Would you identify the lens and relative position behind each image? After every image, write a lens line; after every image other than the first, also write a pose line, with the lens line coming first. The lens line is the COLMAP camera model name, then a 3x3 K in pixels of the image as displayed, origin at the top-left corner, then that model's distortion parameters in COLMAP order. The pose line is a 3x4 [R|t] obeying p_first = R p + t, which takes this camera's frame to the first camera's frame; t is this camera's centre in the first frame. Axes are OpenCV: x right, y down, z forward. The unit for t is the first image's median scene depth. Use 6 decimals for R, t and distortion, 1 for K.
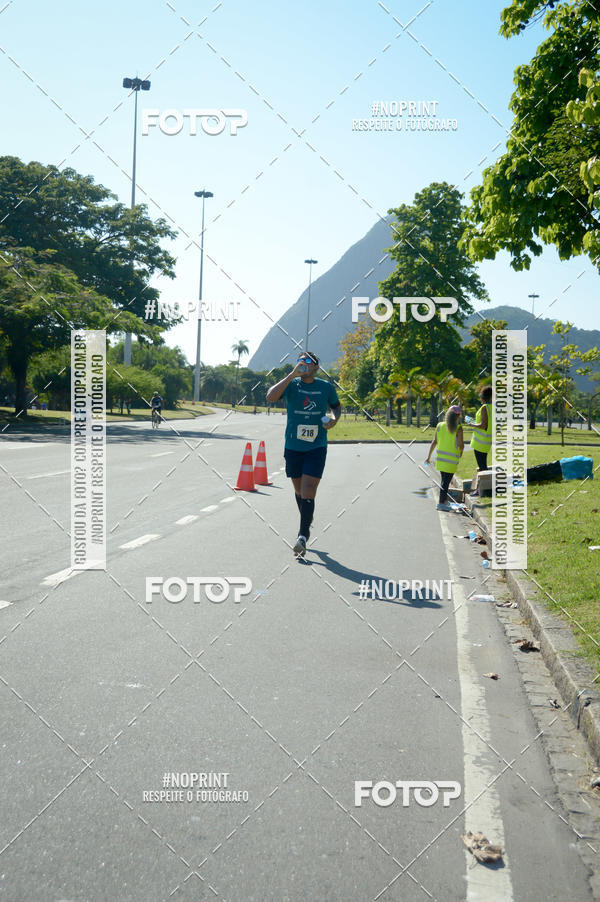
lens RADIAL K [[3240.8, 0, 296.5], [0, 3240.8, 451.4], [0, 0, 1]] dist [1.076272, 3.472673]
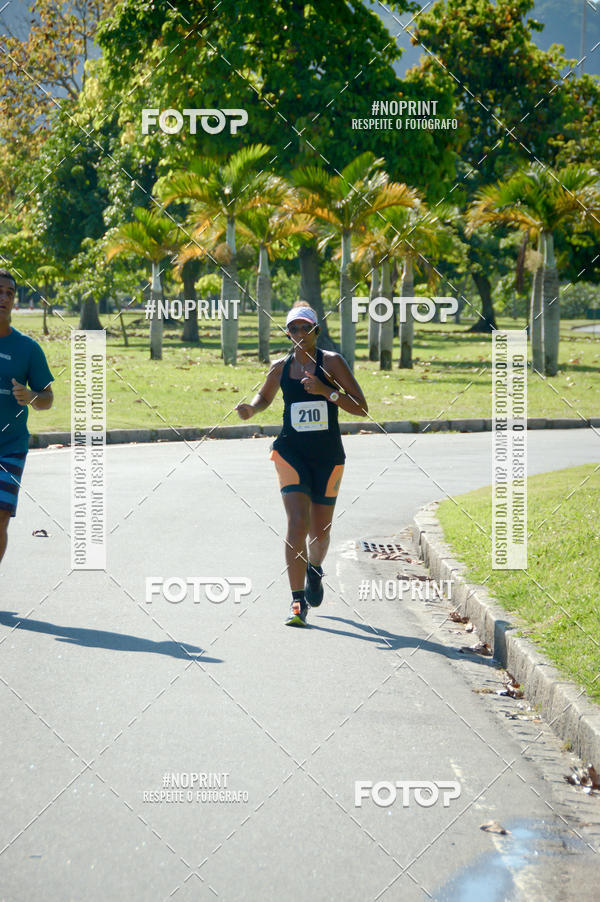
lens RADIAL K [[3240.8, 0, 296.5], [0, 3240.8, 451.4], [0, 0, 1]] dist [1.076272, 3.472673]
pose [[0.997355, -0.023171, 0.068896, 0.020526], [0.020236, 0.998870, 0.042993, -0.011470], [-0.069815, -0.041485, 0.996697, 0.706264]]
